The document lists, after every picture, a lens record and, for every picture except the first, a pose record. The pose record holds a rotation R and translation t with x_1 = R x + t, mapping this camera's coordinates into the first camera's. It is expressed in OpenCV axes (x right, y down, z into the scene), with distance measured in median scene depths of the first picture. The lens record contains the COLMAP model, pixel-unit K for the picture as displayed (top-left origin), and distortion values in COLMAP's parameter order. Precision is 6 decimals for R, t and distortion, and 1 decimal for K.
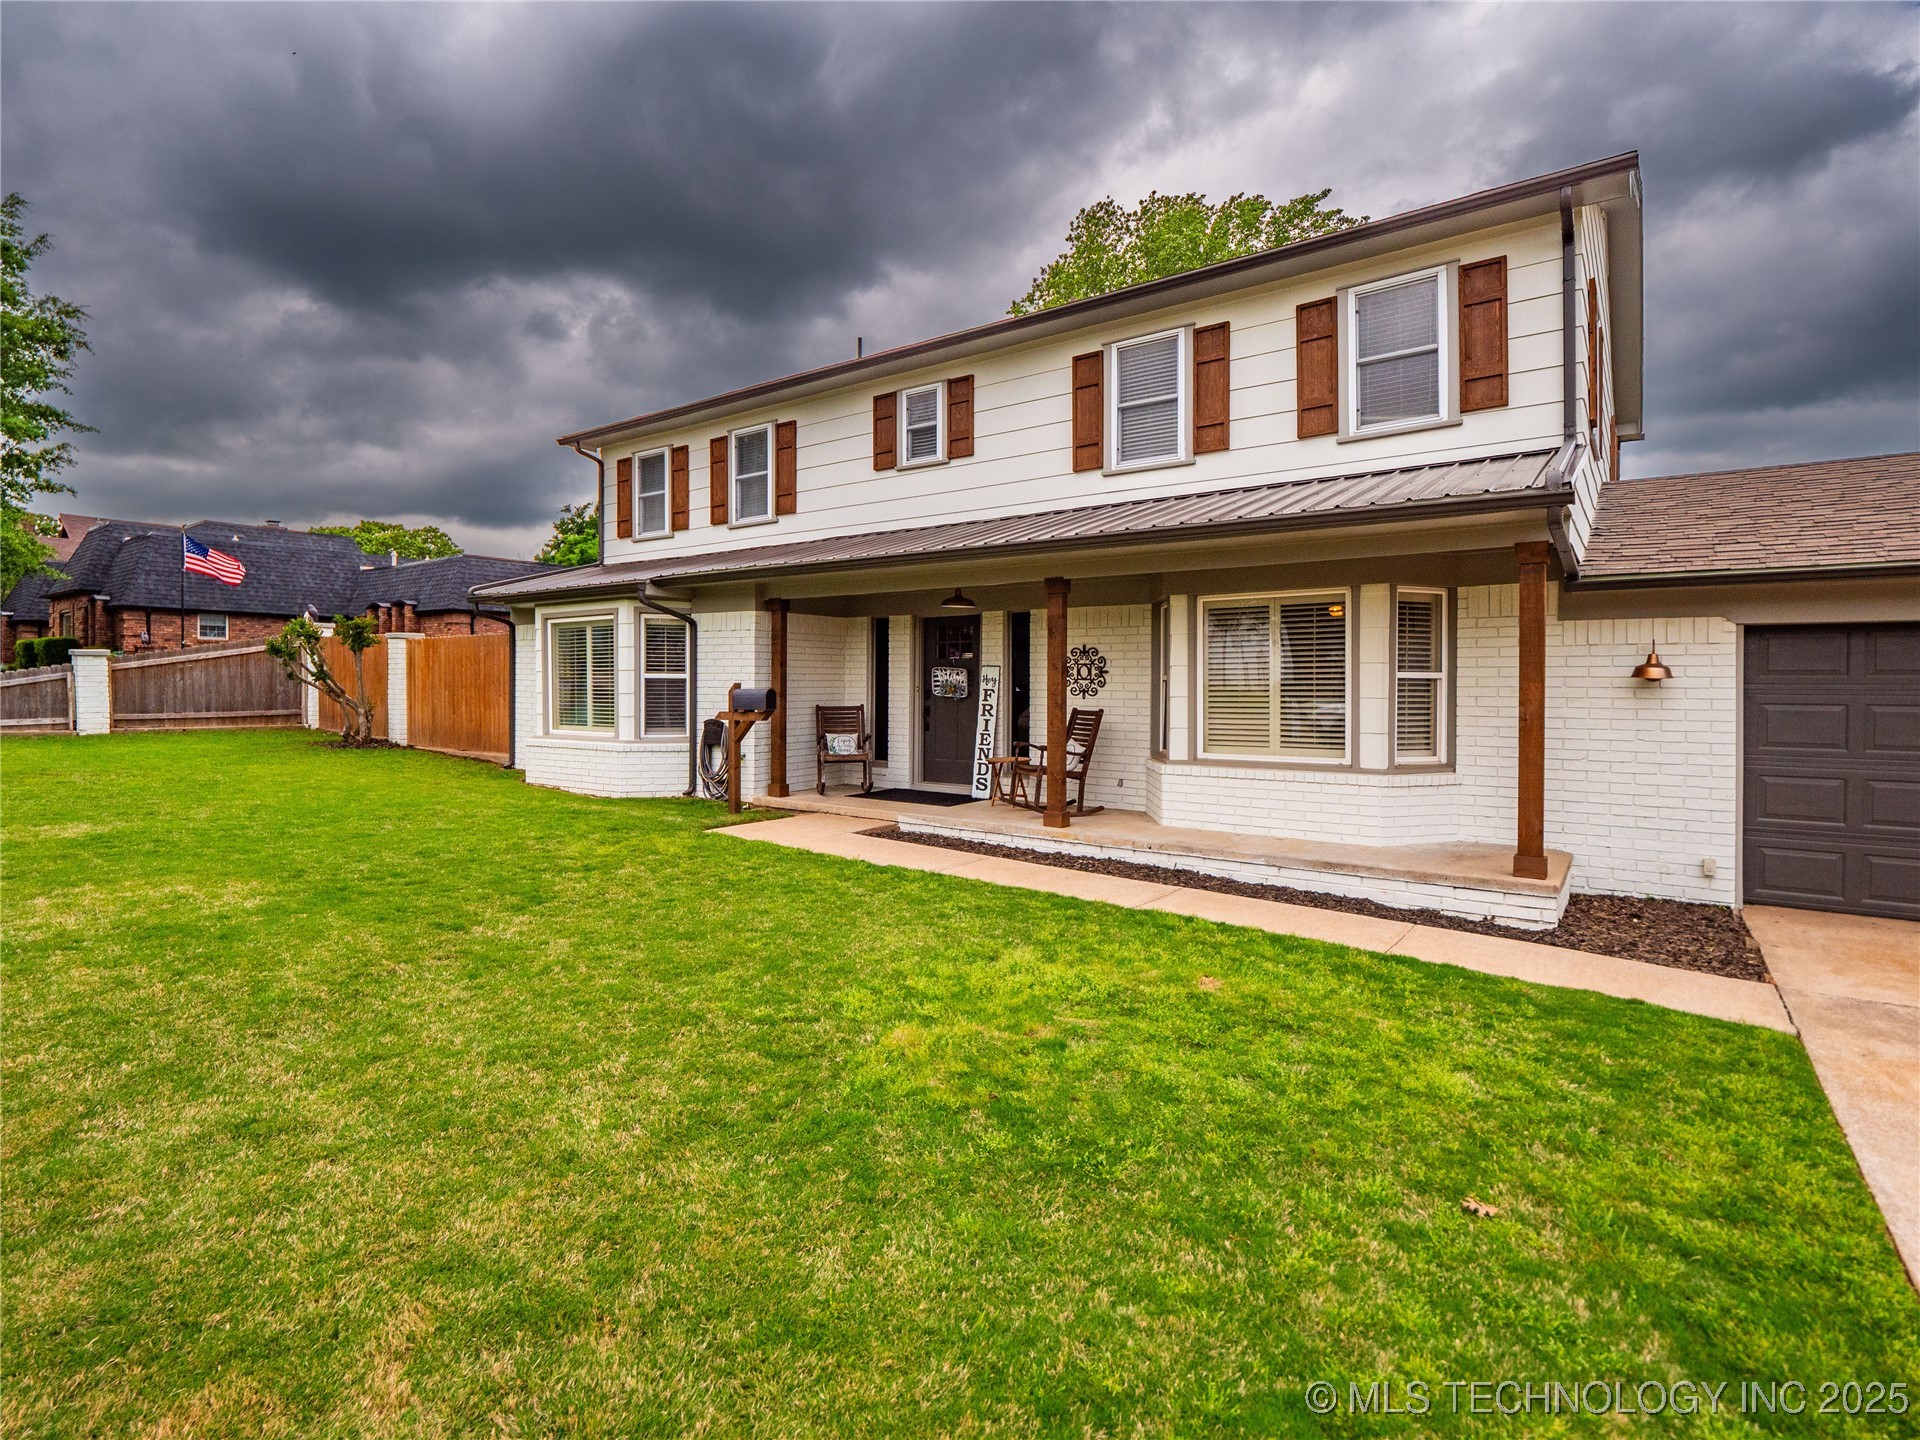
lens RADIAL K [[960.3, 0, 972.2], [0, 960.3, 711.5], [0, 0, 1]] dist [-0.002791, -0.003658]
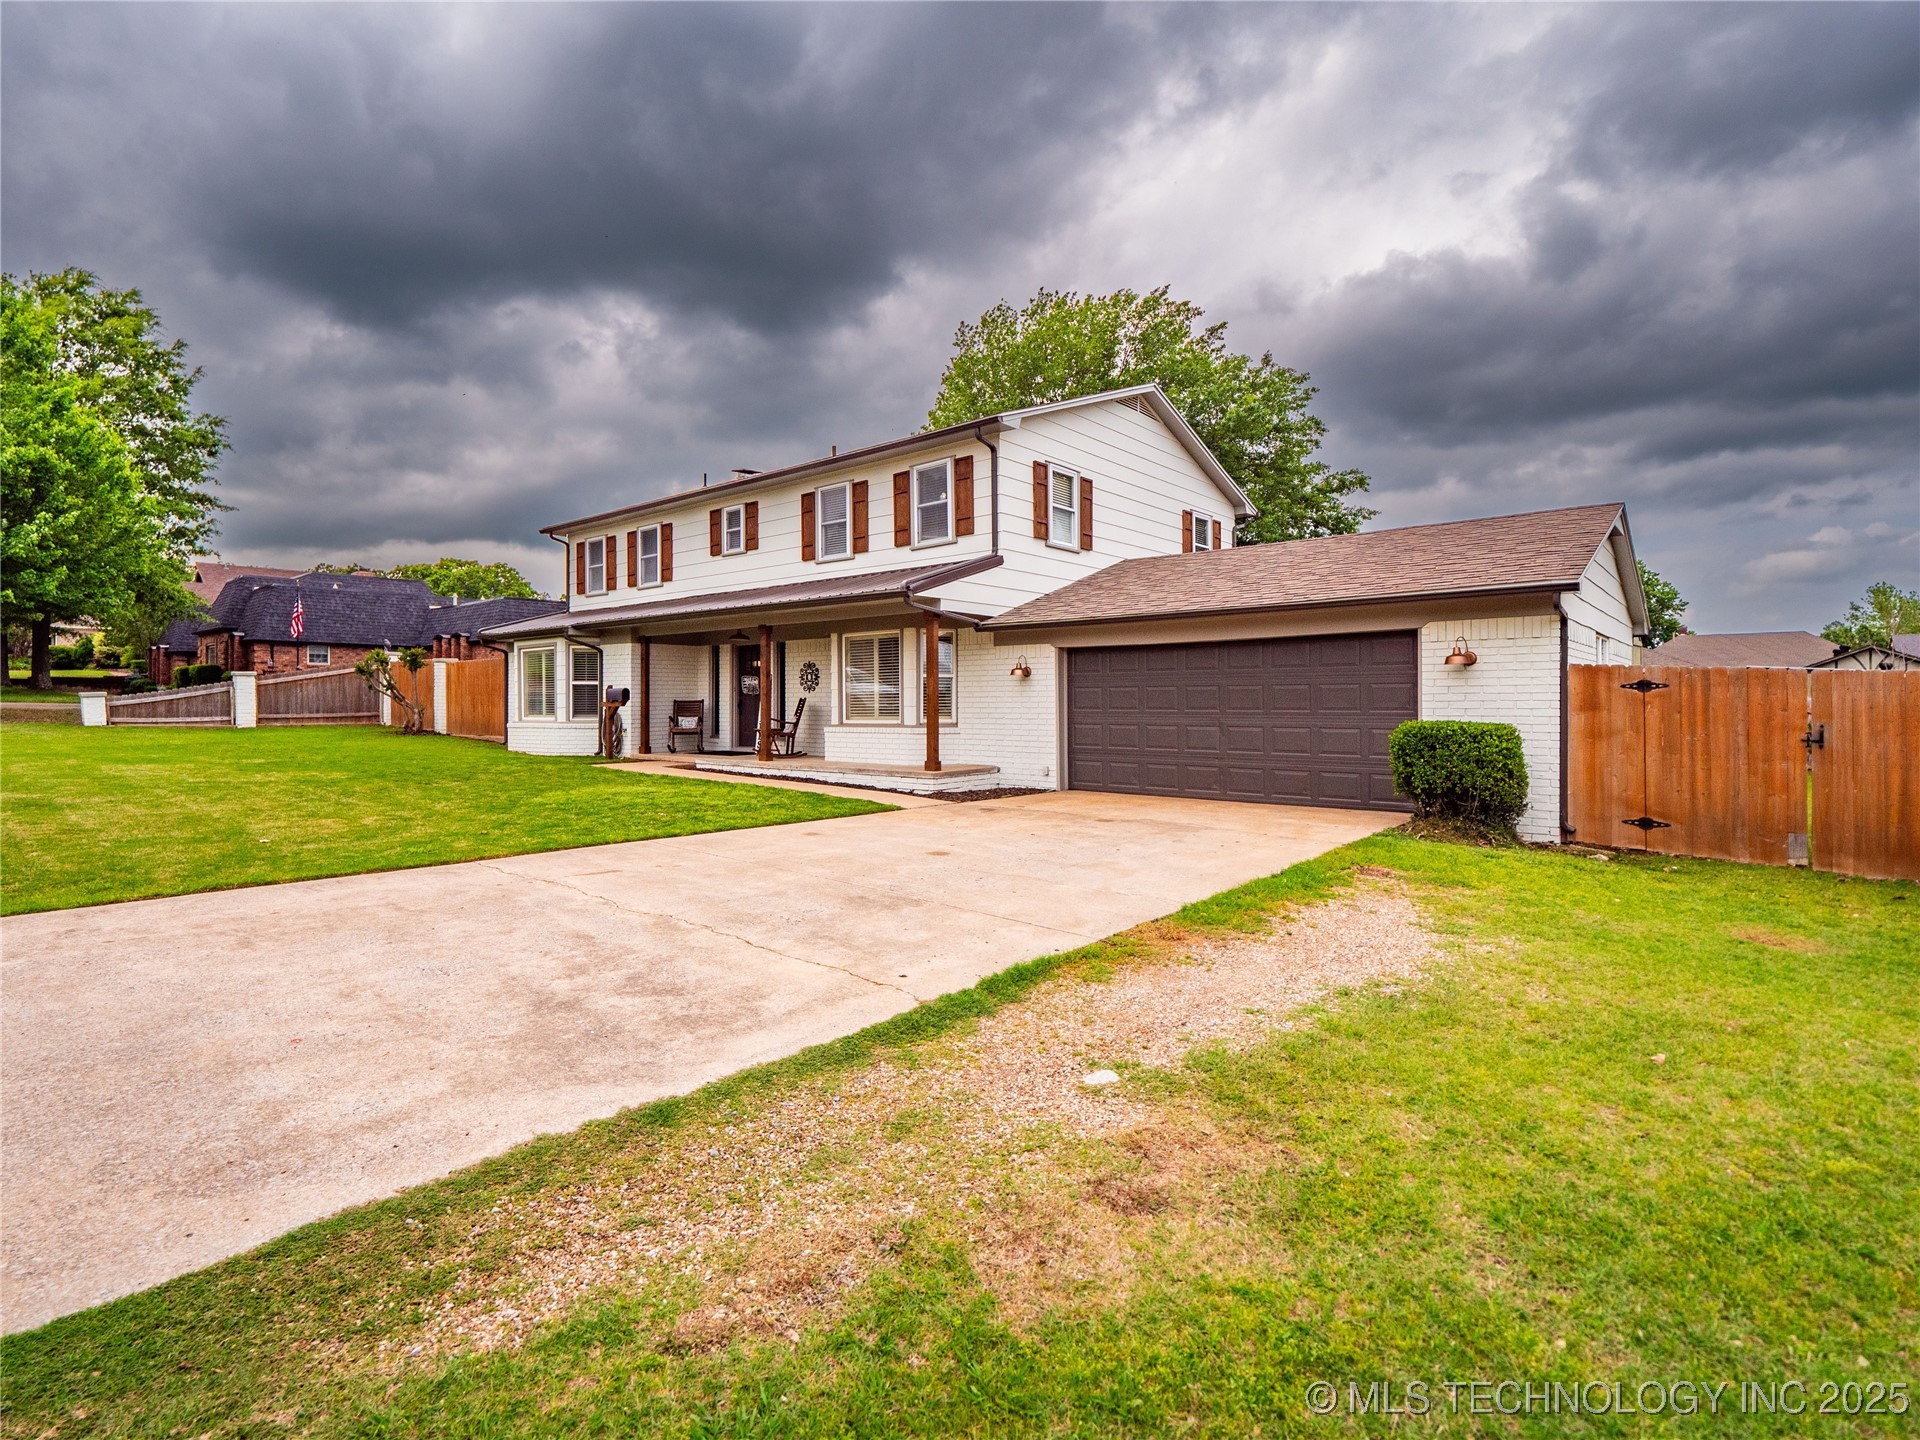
lens RADIAL K [[960.3, 0, 972.2], [0, 960.3, 711.5], [0, 0, 1]] dist [-0.002791, -0.003658]
pose [[0.997727, -0.007653, -0.066945, 0.419929], [0.006375, 0.999794, -0.019285, 0.044440], [0.067079, 0.018814, 0.997570, -0.555266]]
